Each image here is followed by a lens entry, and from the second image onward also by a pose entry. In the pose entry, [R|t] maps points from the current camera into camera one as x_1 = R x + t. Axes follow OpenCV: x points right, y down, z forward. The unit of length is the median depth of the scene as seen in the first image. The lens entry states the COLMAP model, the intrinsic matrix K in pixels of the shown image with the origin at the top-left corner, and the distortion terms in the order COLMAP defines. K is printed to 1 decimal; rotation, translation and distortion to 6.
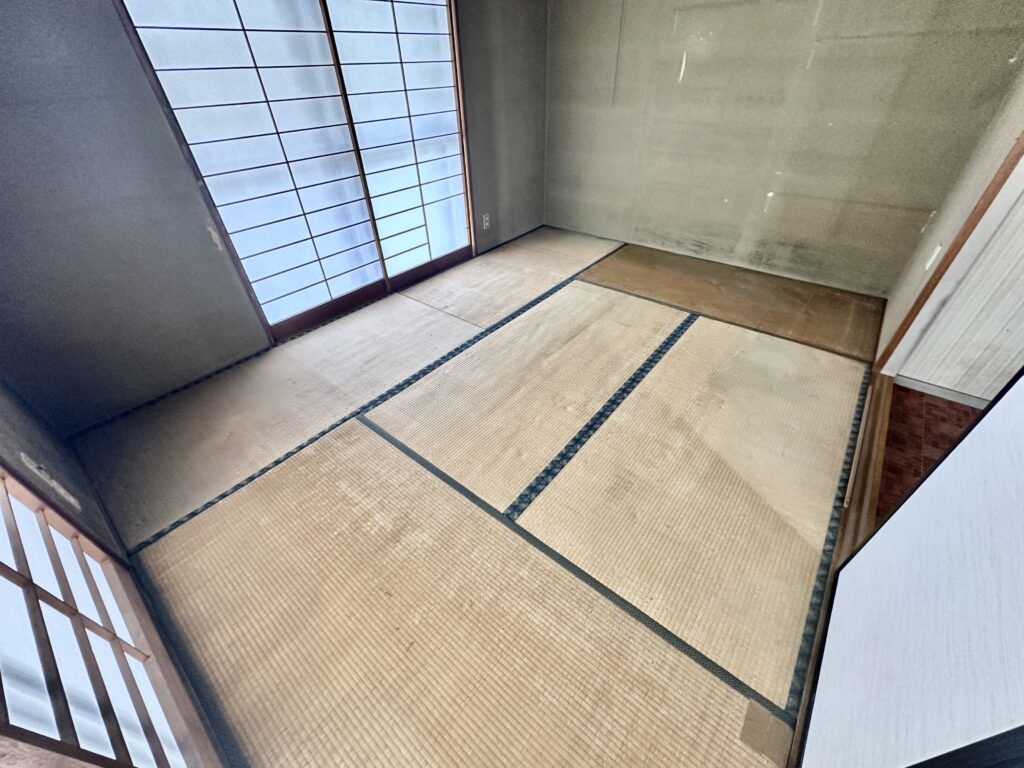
lens RADIAL K [[409.1, 0, 512.0], [0, 409.1, 384.0], [0, 0, 1]] dist [-0.001696, -0.000390]
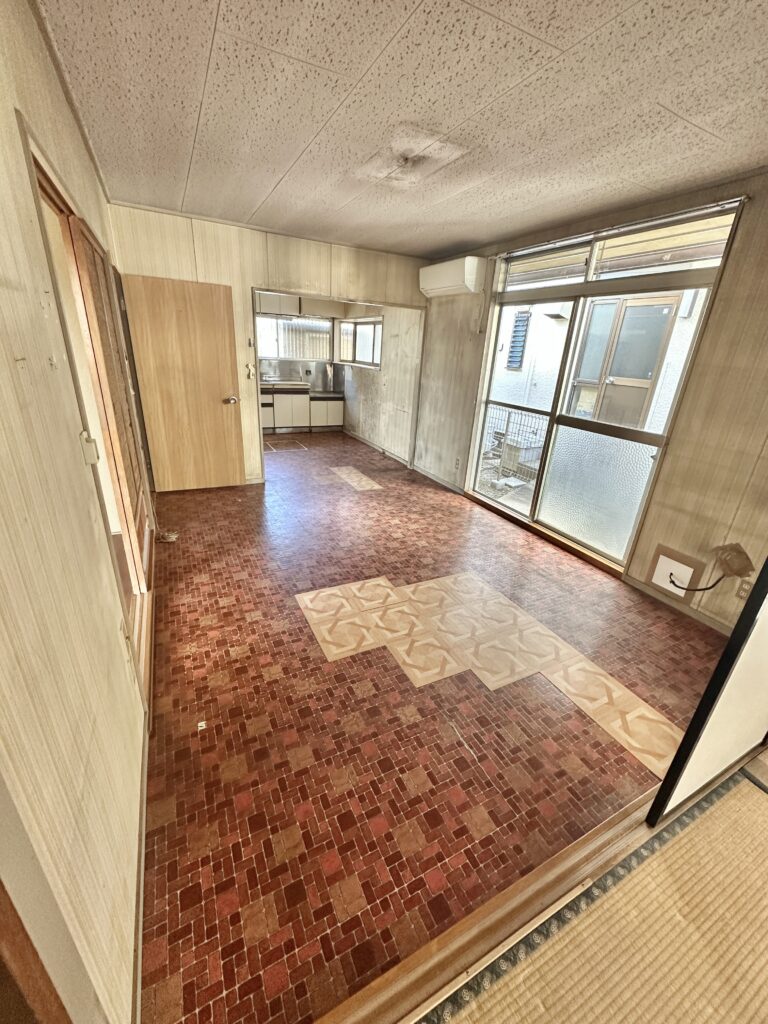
lens RADIAL K [[409.1, 0, 384.0], [0, 409.1, 512.0], [0, 0, 1]] dist [-0.001696, -0.000390]
pose [[-0.912797, -0.177274, 0.367934, 0.629419], [0.225013, 0.533541, 0.815293, -0.476841], [-0.340838, 0.826987, -0.447126, 0.563027]]
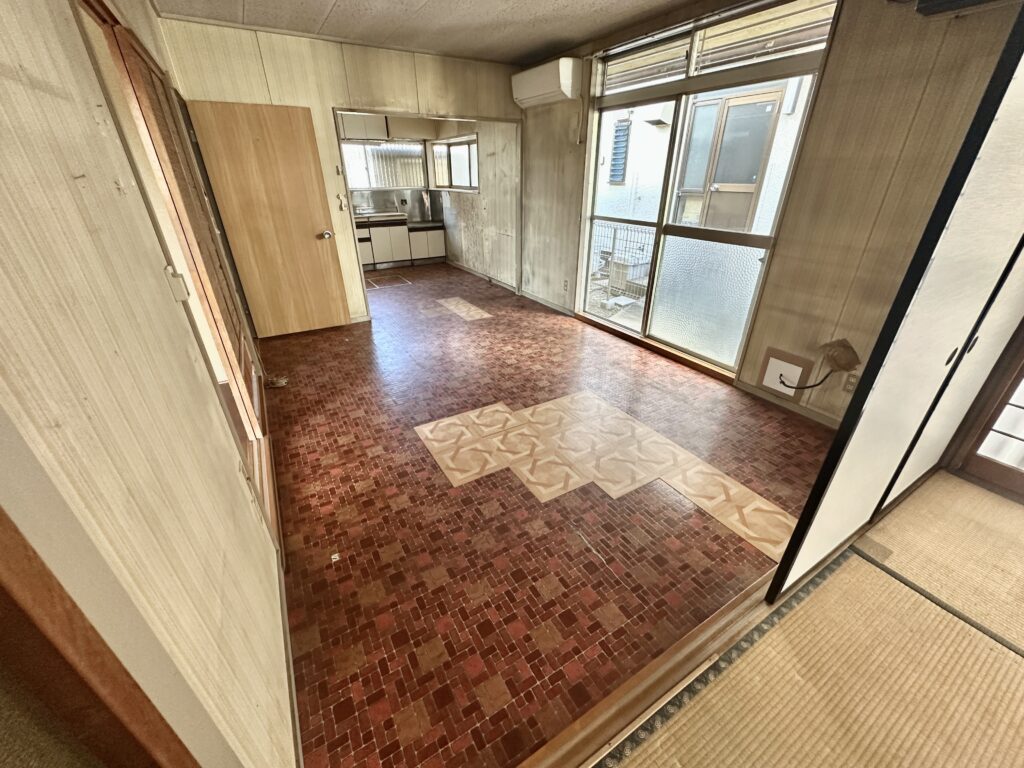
lens RADIAL K [[409.1, 0, 512.0], [0, 409.1, 384.0], [0, 0, 1]] dist [-0.001696, -0.000390]
pose [[-0.938290, -0.132633, 0.319406, 0.631269], [0.234671, 0.434245, 0.869690, -0.460054], [-0.254050, 0.890977, -0.376323, 0.578086]]
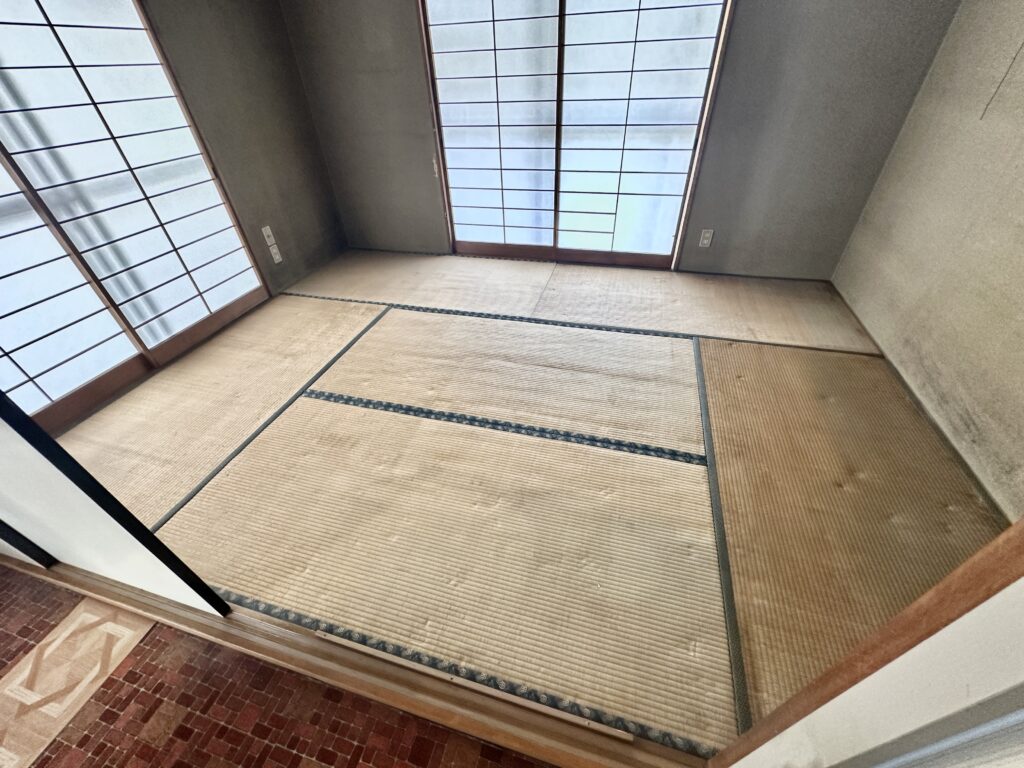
lens RADIAL K [[409.1, 0, 512.0], [0, 409.1, 384.0], [0, 0, 1]] dist [-0.001696, -0.000390]
pose [[0.397828, 0.580219, -0.710690, 0.779418], [-0.545202, 0.772526, 0.325512, -0.333263], [0.737894, 0.257972, 0.623669, 0.412717]]
